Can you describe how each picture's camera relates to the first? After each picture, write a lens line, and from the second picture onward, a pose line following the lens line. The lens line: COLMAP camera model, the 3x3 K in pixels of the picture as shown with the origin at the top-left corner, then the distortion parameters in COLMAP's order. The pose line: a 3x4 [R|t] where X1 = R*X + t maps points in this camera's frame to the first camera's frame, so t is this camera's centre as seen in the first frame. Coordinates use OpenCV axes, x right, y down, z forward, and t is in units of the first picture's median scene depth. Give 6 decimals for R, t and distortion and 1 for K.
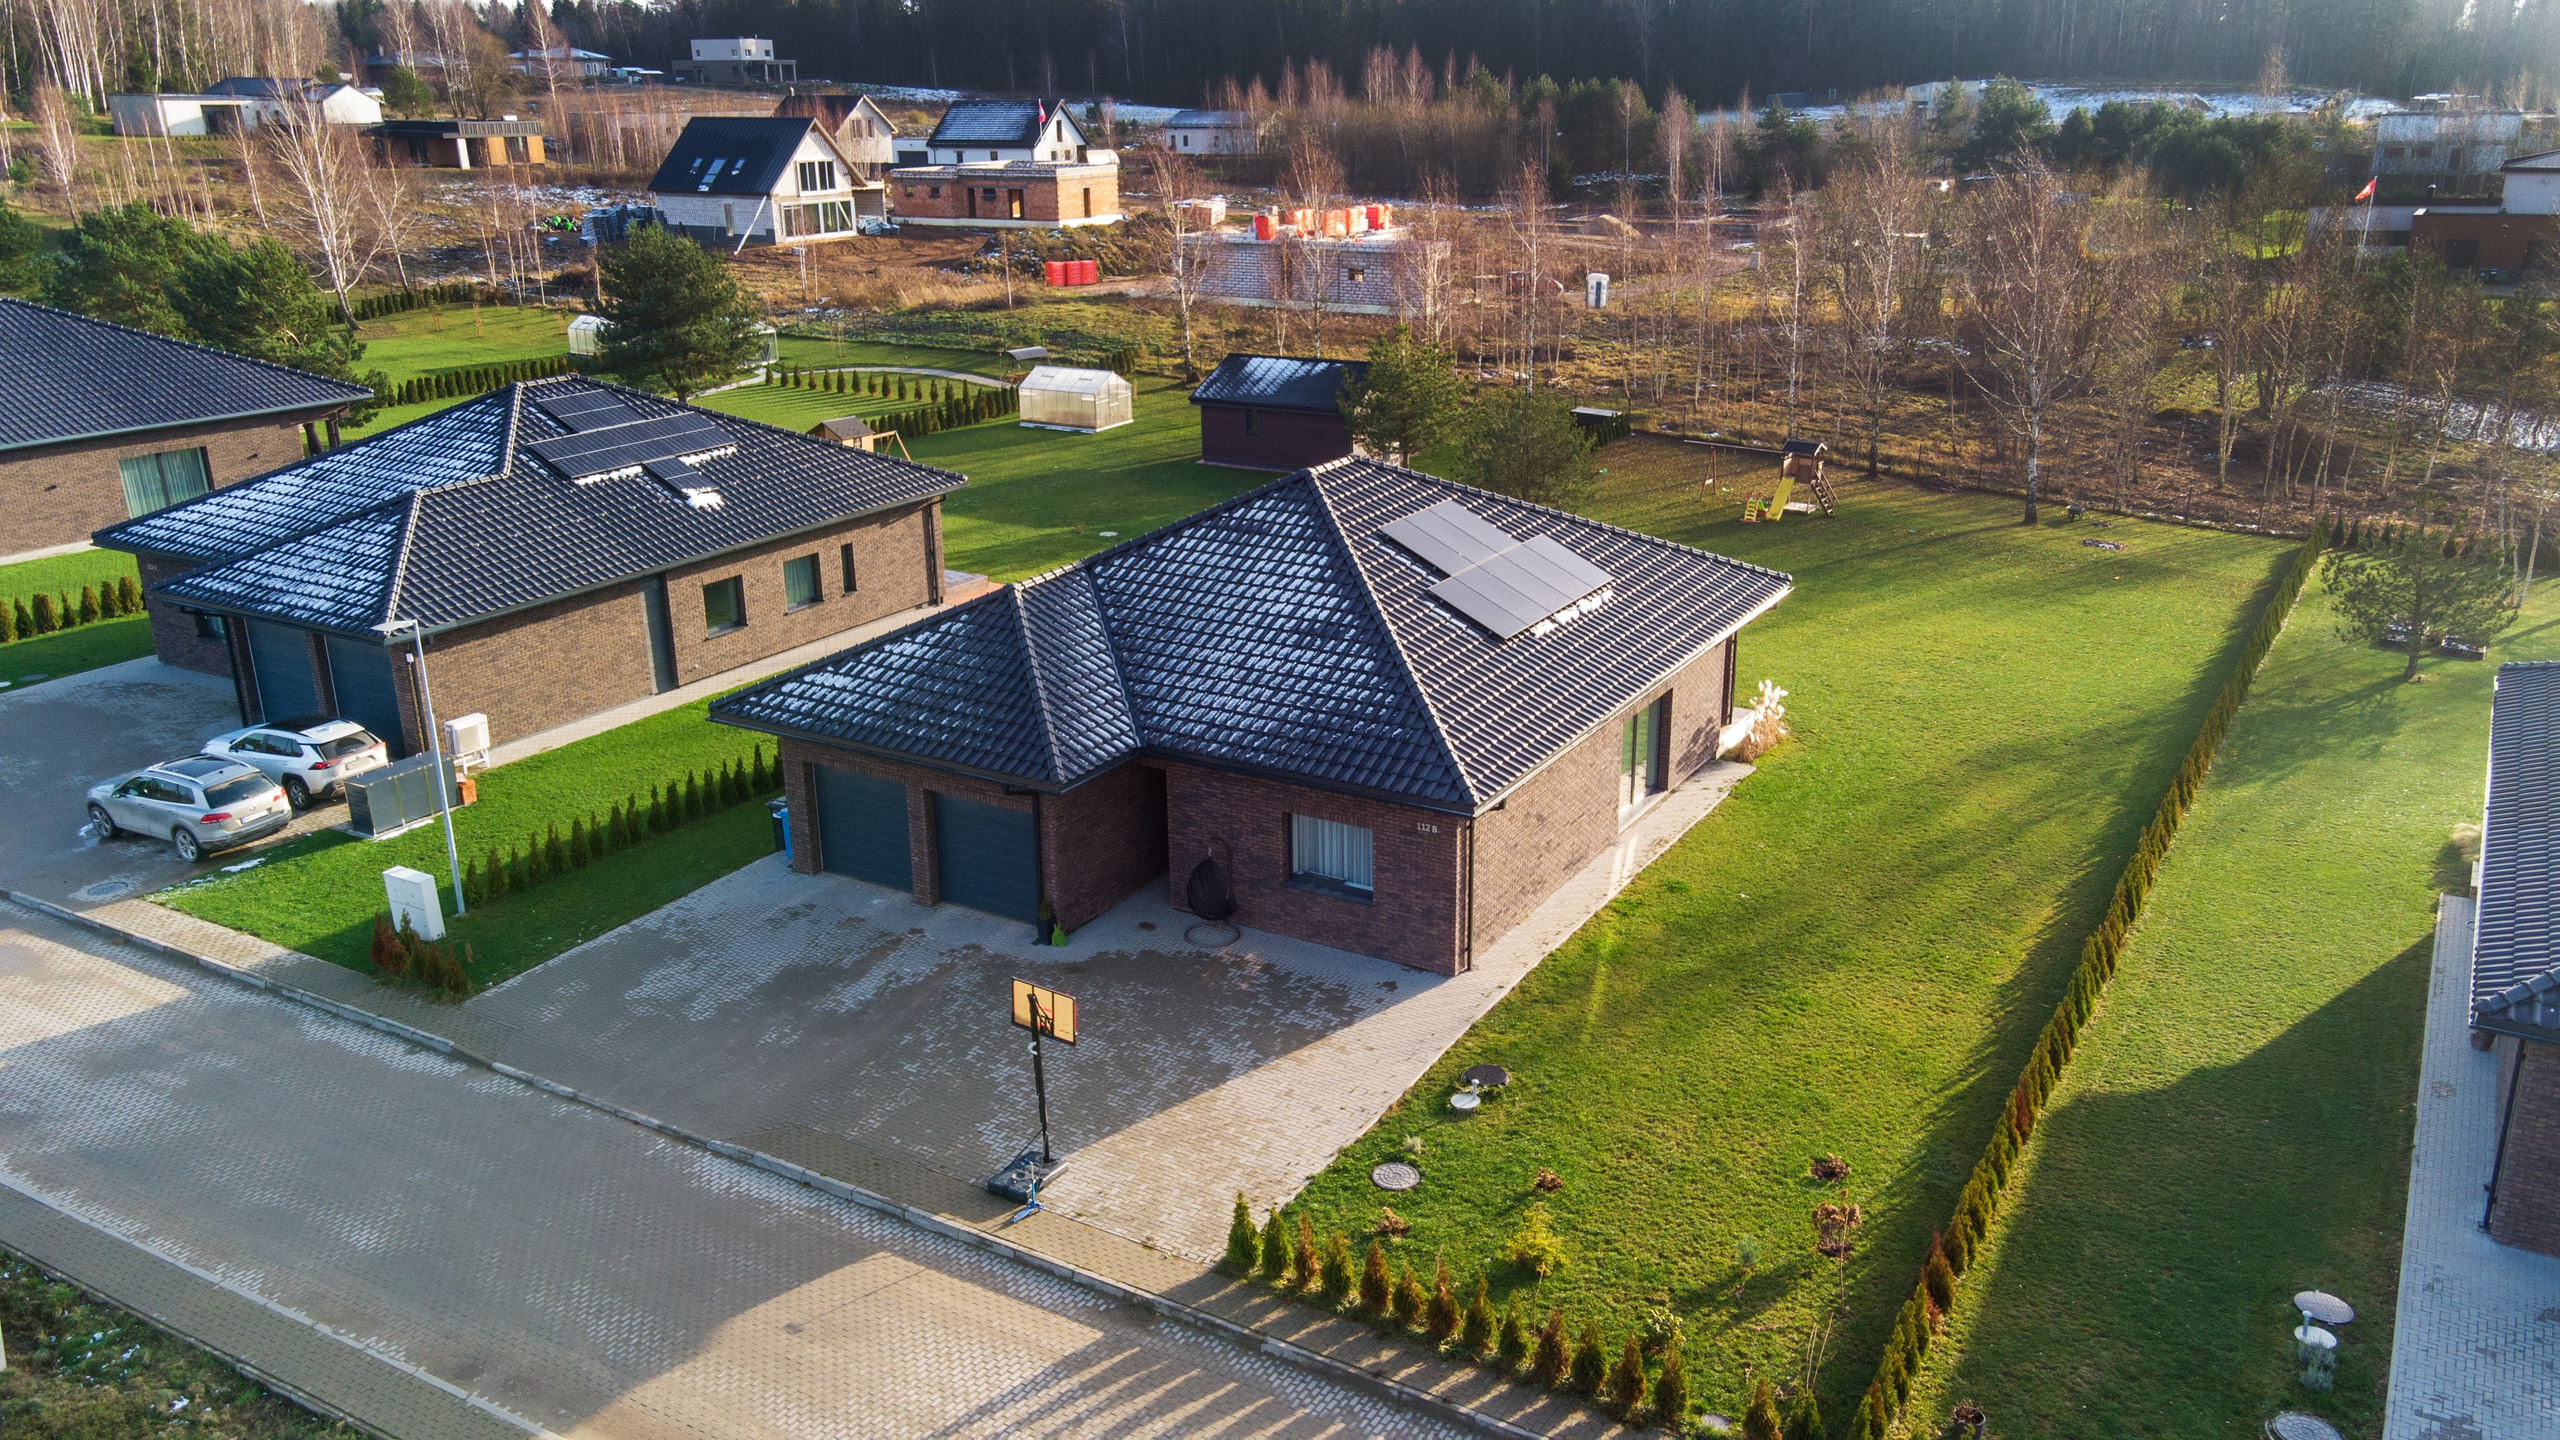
lens RADIAL K [[1939.6, 0, 1282.7], [0, 1939.6, 711.4], [0, 0, 1]] dist [0.010760, 0.114530]
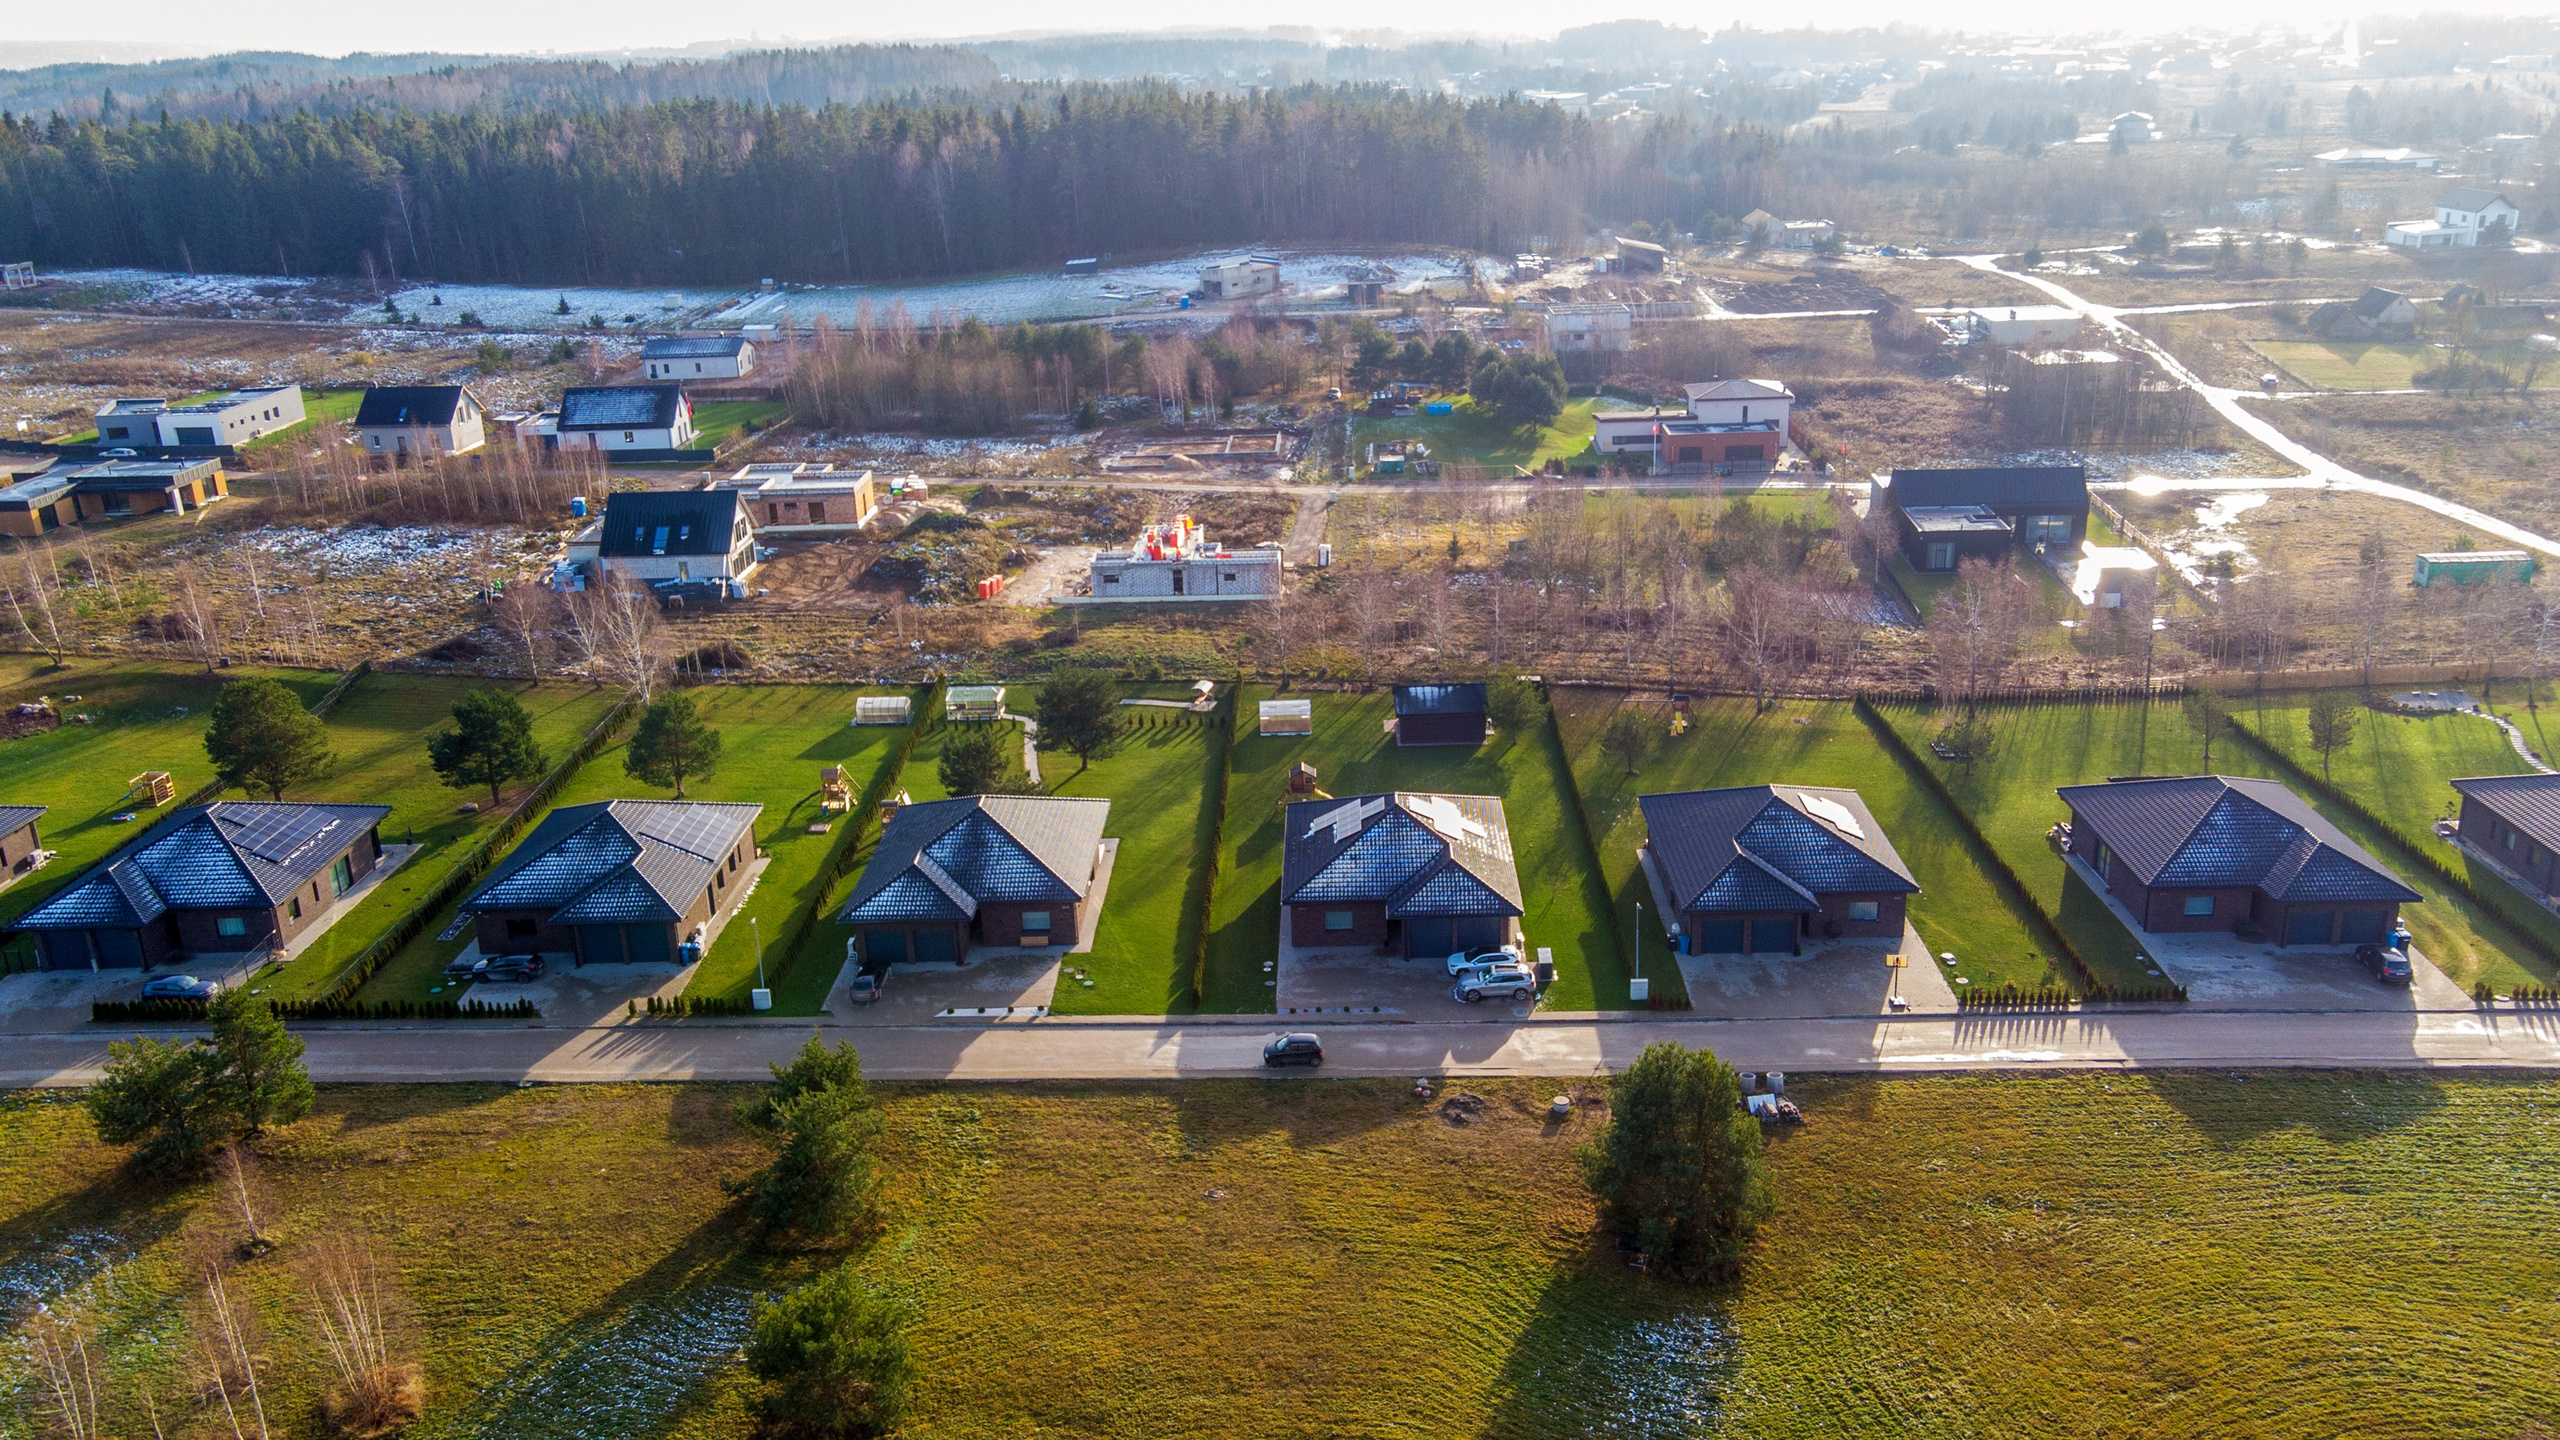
lens RADIAL K [[2050.9, 0, 1280.0], [0, 2050.9, 720.0], [0, 0, 1]] dist [0.010235, 0.114432]
pose [[0.868657, -0.180618, 0.461315, -2.319159], [0.178284, 0.982755, 0.049068, -0.580939], [-0.462222, 0.039621, 0.885879, -1.668947]]
